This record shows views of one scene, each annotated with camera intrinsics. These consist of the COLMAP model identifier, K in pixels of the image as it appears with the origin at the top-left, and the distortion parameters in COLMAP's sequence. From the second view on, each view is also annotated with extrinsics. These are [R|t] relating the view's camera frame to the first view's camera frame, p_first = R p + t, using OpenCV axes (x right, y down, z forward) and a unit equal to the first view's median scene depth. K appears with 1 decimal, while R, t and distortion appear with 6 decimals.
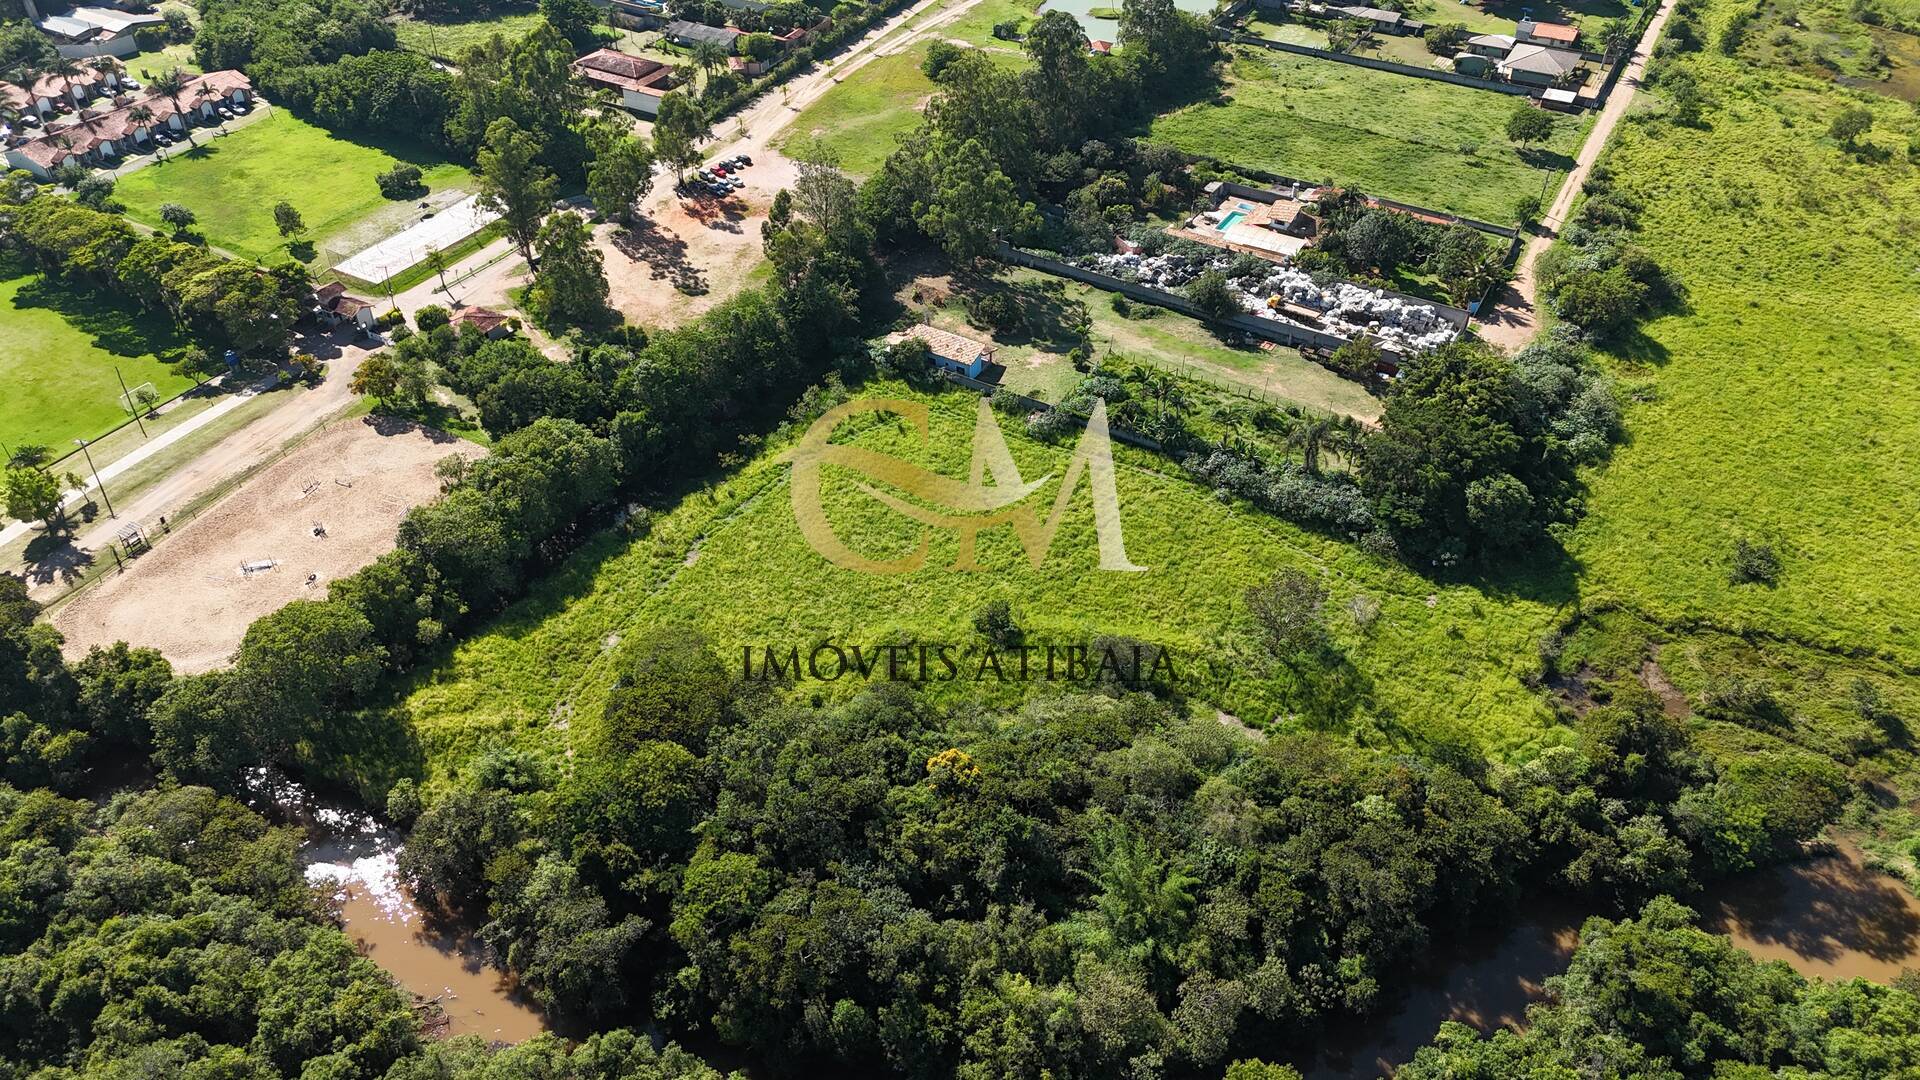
lens RADIAL K [[1404.5, 0, 962.6], [0, 1404.5, 549.0], [0, 0, 1]] dist [0.076409, -0.077484]
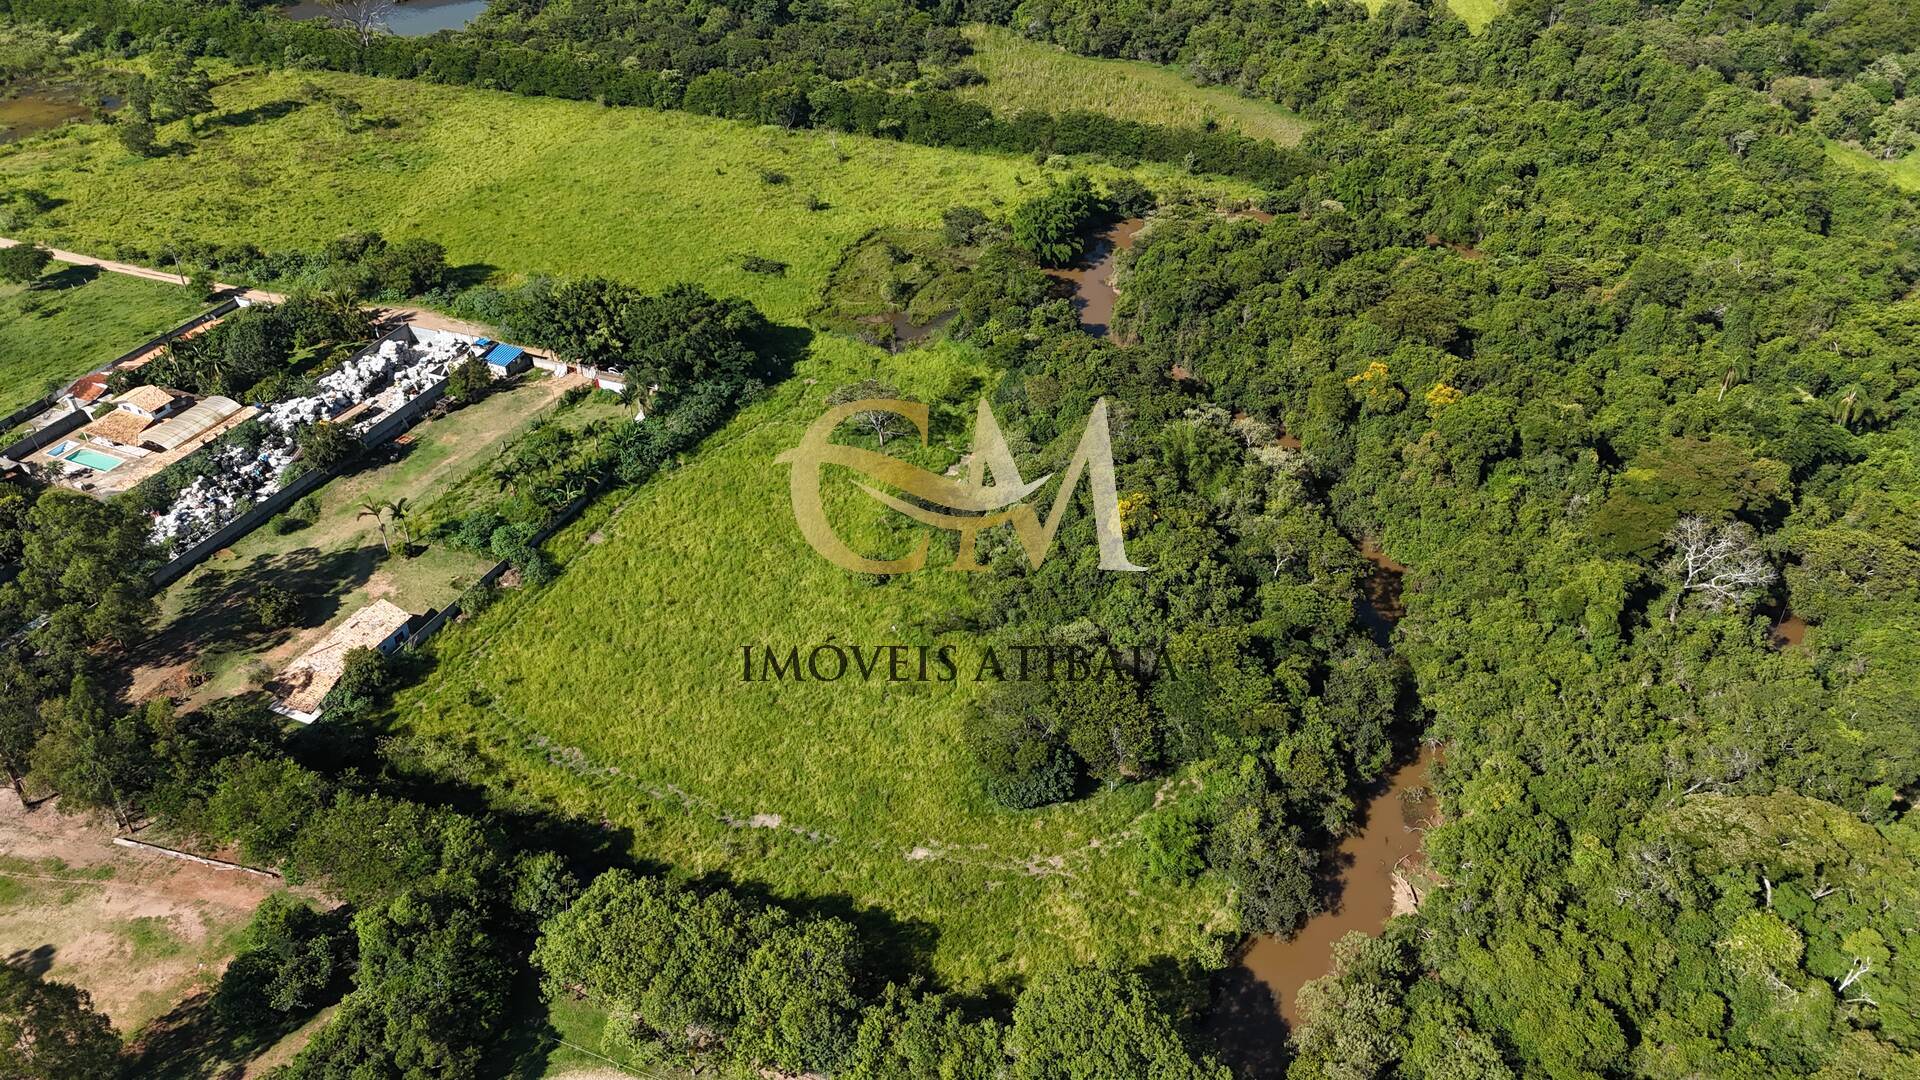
lens RADIAL K [[1404.5, 0, 952.8], [0, 1404.5, 543.9], [0, 0, 1]] dist [0.076409, -0.077484]
pose [[-0.123616, -0.586206, 0.800676, -0.608782], [0.632380, 0.575268, 0.518809, -0.351310], [-0.764732, 0.570464, 0.299593, 0.455014]]
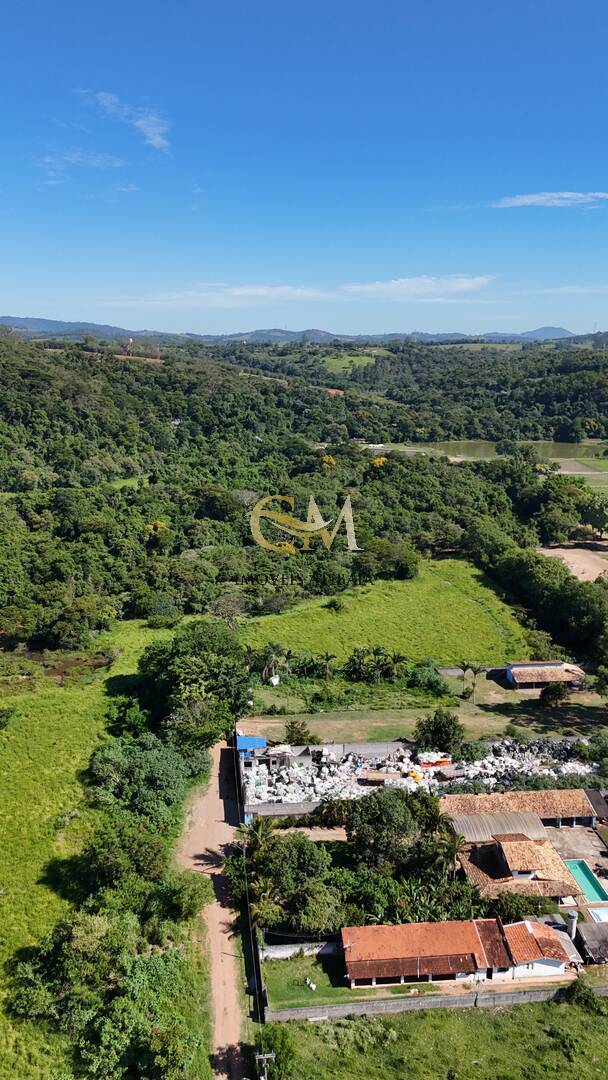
lens RADIAL K [[790.0, 0, 304.2], [0, 790.0, 543.6], [0, 0, 1]] dist [0.076409, -0.077484]
pose [[-0.799965, 0.142495, -0.582882, 0.600940], [-0.379090, 0.632967, 0.675014, -0.645032], [0.465130, 0.760952, -0.452333, 1.093604]]
